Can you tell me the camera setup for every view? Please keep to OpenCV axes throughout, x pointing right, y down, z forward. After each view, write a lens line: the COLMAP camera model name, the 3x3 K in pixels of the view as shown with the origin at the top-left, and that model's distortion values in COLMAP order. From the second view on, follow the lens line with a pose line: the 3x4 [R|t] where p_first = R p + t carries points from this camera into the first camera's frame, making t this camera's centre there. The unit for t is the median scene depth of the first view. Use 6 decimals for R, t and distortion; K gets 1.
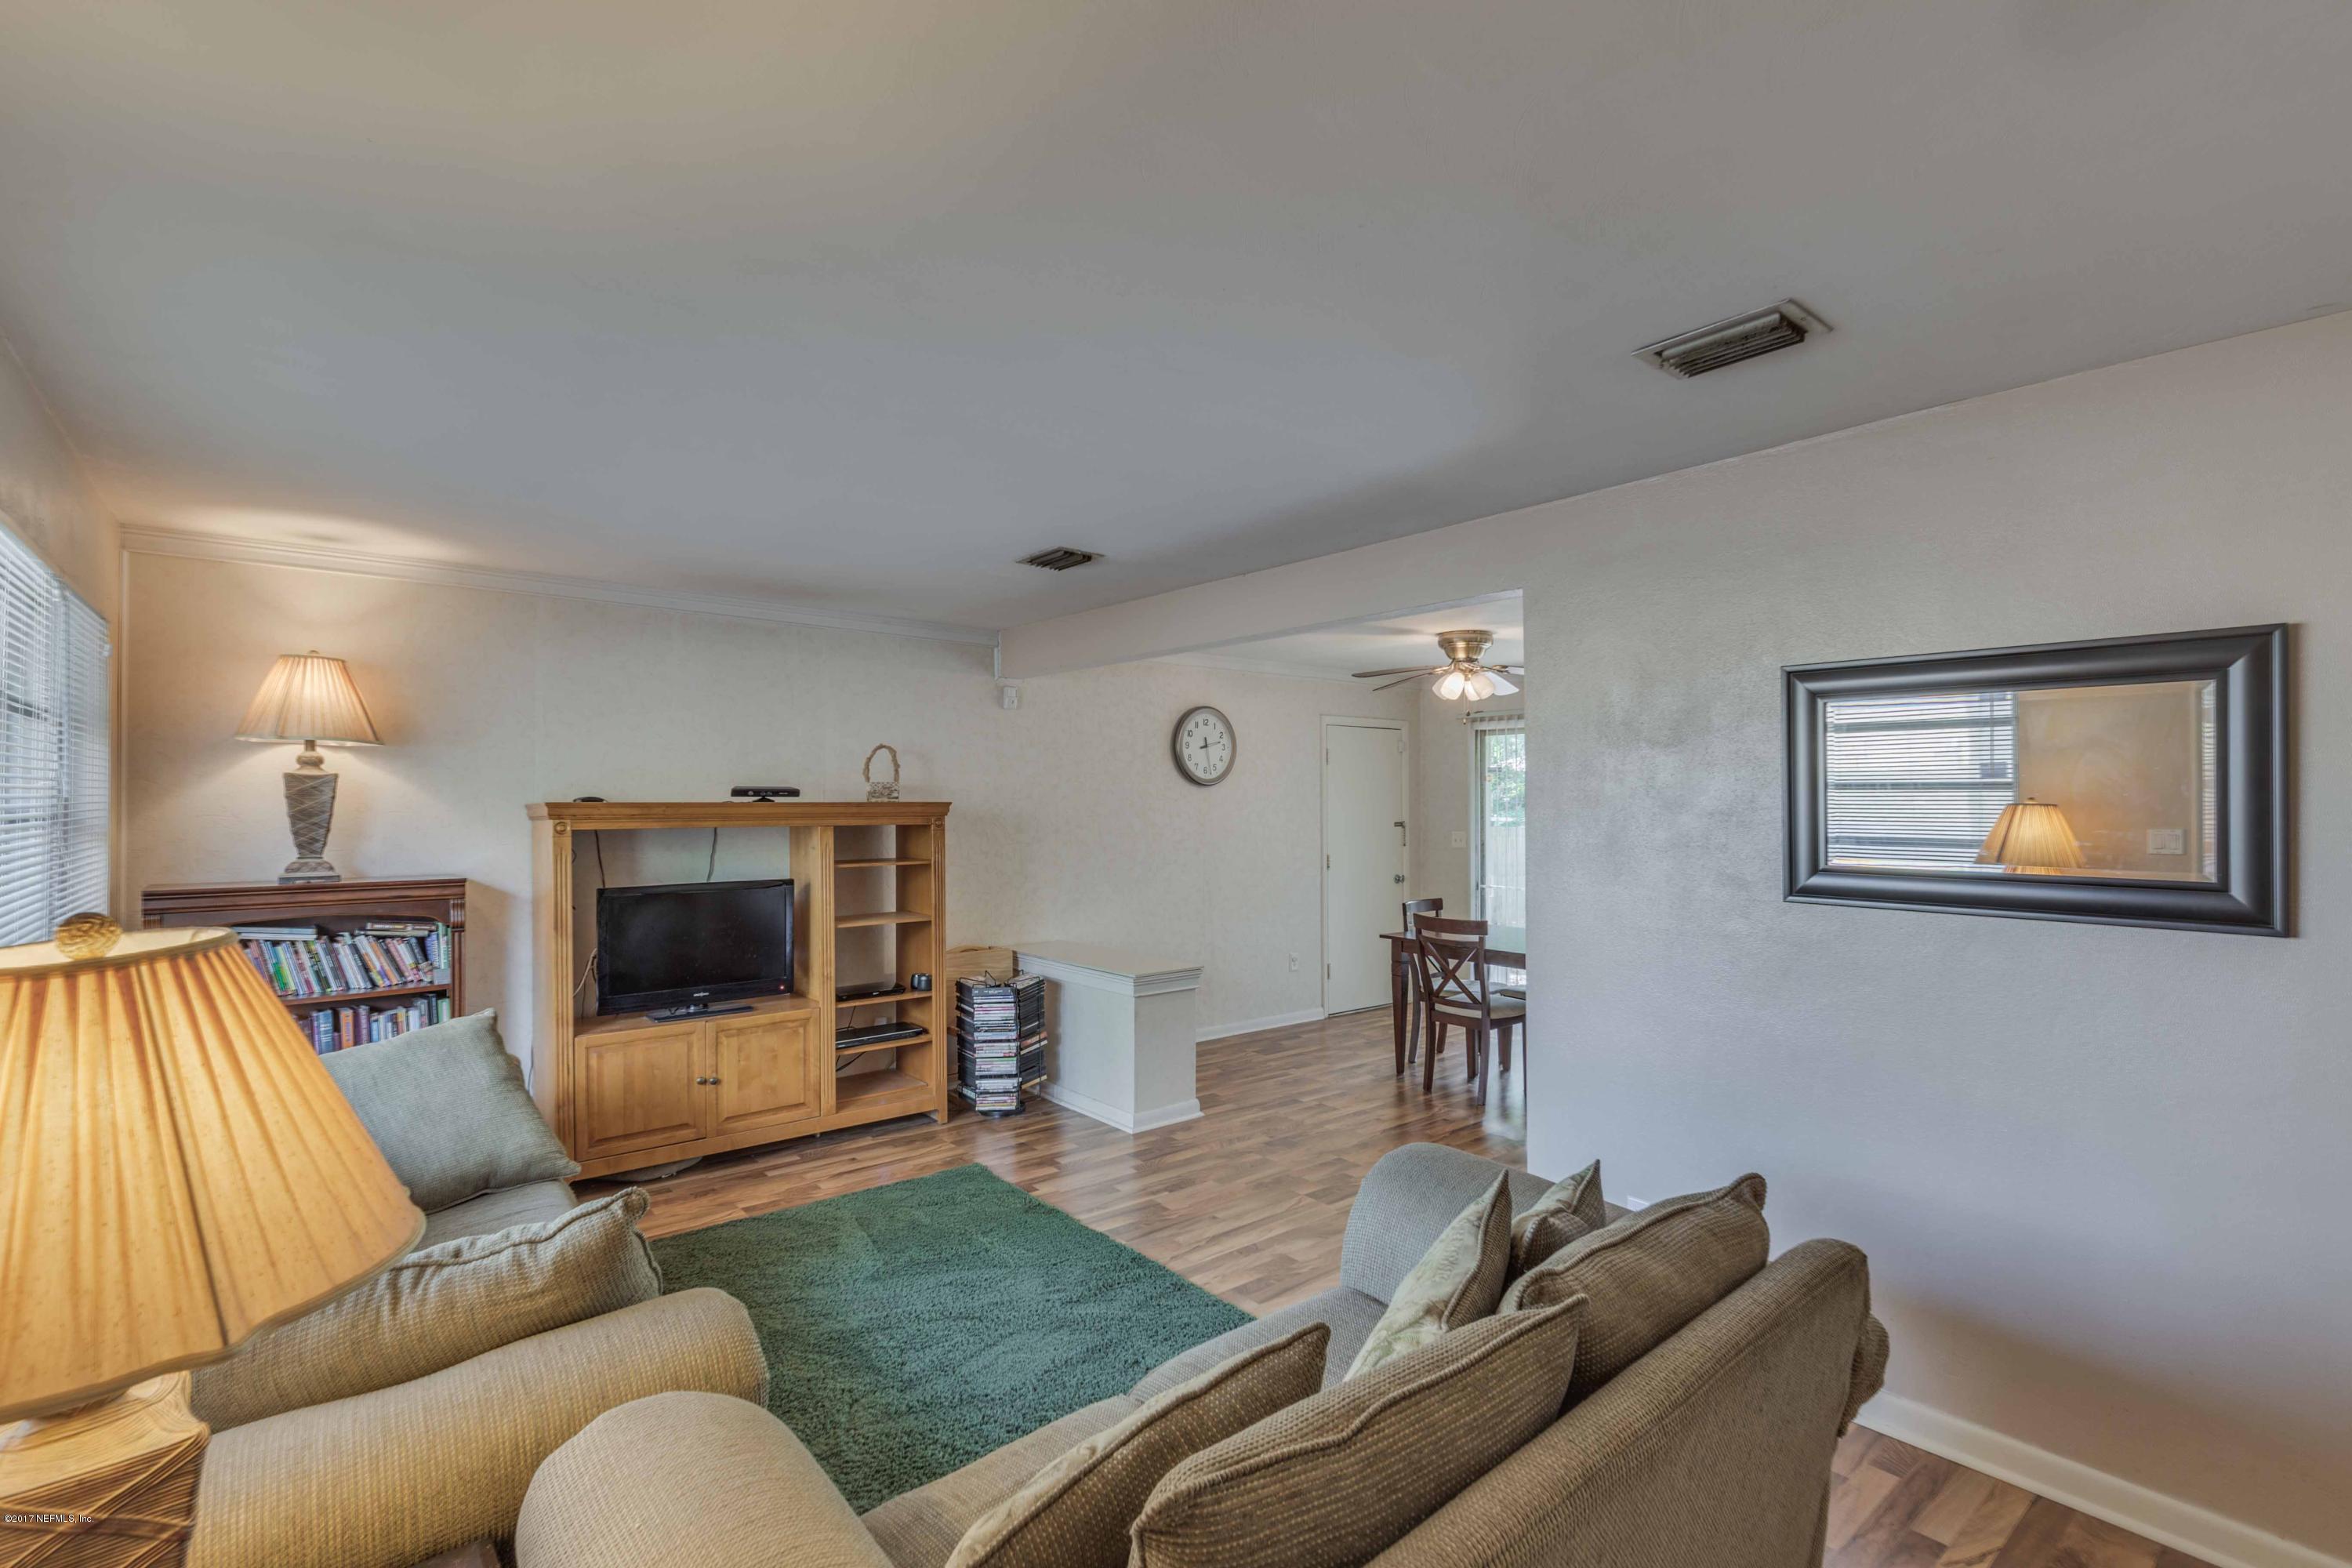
lens RADIAL K [[1080.8, 0, 1189.8], [0, 1080.8, 793.9], [0, 0, 1]] dist [0.008077, -0.003240]
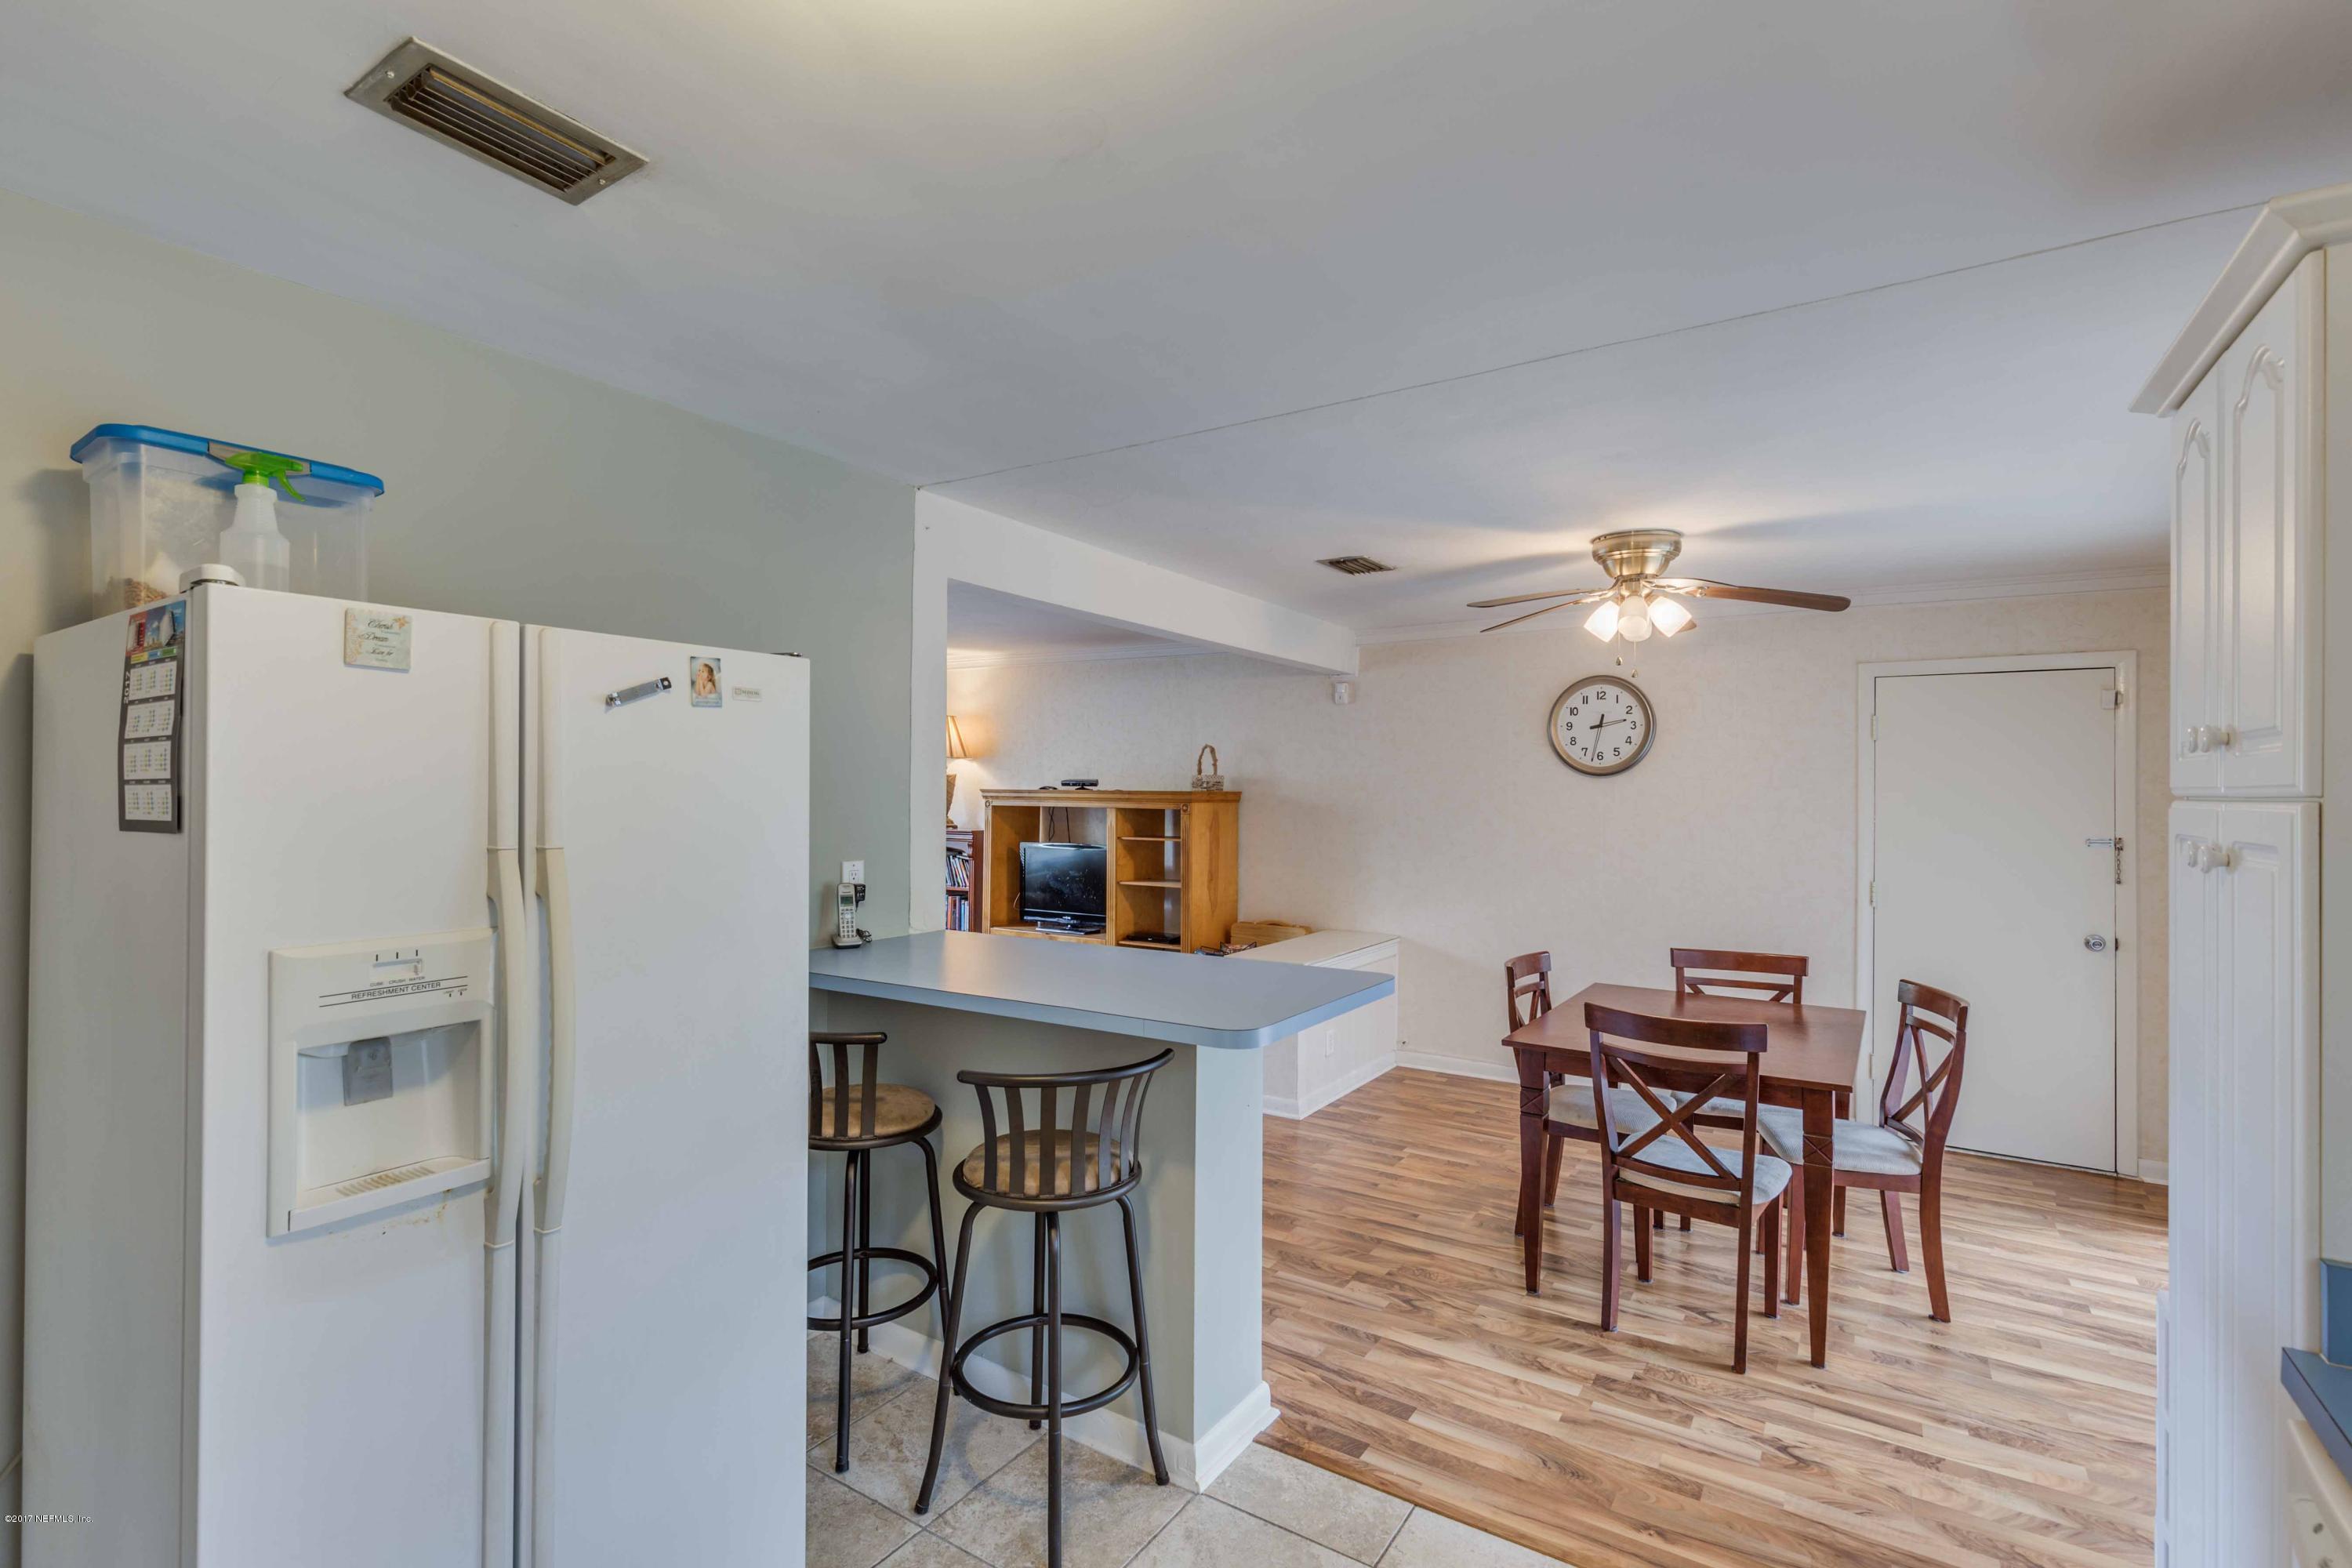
lens RADIAL K [[1080.8, 0, 1192.2], [0, 1080.8, 780.9], [0, 0, 1]] dist [0.008077, -0.003240]
pose [[0.304506, -0.006628, -0.952487, 1.017118], [-0.004329, 0.999956, -0.008342, 0.006761], [0.952501, 0.006663, 0.304464, 0.698781]]
